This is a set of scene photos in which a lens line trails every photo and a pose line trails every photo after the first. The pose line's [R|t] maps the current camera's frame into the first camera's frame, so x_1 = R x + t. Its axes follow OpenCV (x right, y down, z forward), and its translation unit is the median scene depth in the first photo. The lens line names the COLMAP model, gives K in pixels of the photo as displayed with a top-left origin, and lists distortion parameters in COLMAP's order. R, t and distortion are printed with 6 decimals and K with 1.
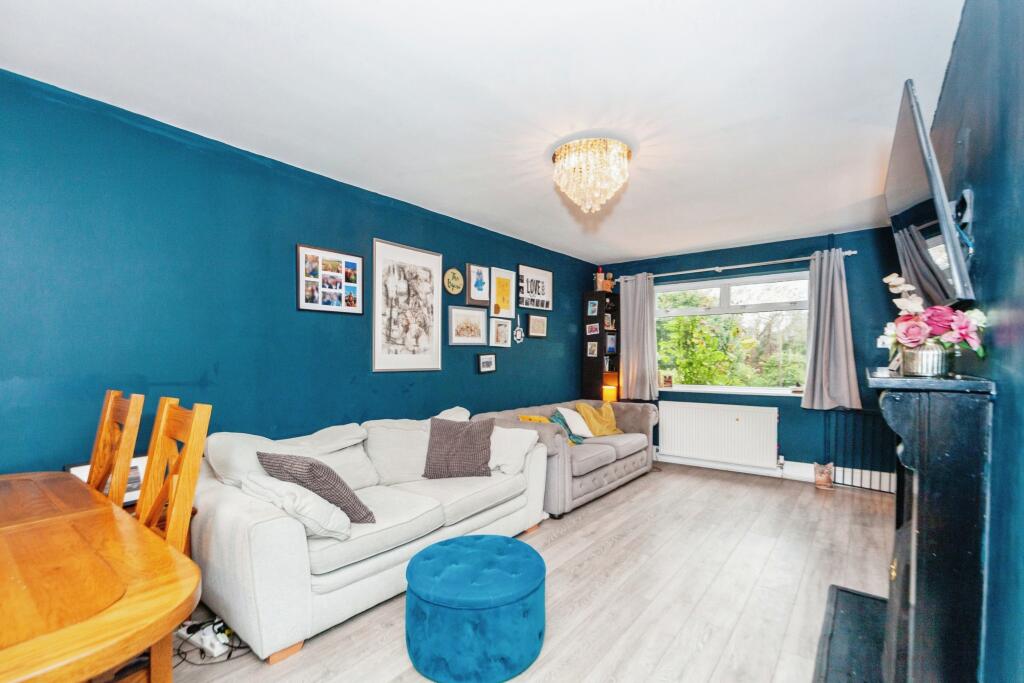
lens RADIAL K [[441.1, 0, 523.6], [0, 441.1, 367.8], [0, 0, 1]] dist [0.000339, -0.000027]
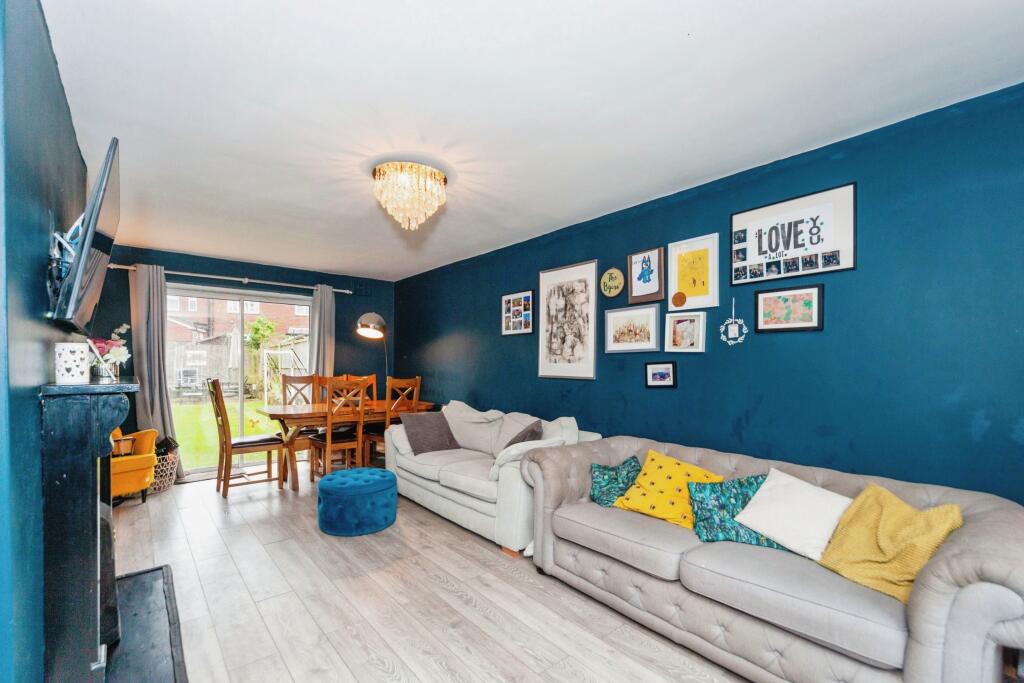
lens RADIAL K [[441.1, 0, 510.2], [0, 441.1, 368.3], [0, 0, 1]] dist [0.000339, -0.000027]
pose [[-0.204630, 0.010491, -0.978783, 0.810377], [-0.031271, 0.999362, 0.017249, -0.031002], [0.978340, 0.034137, -0.204172, 1.037163]]
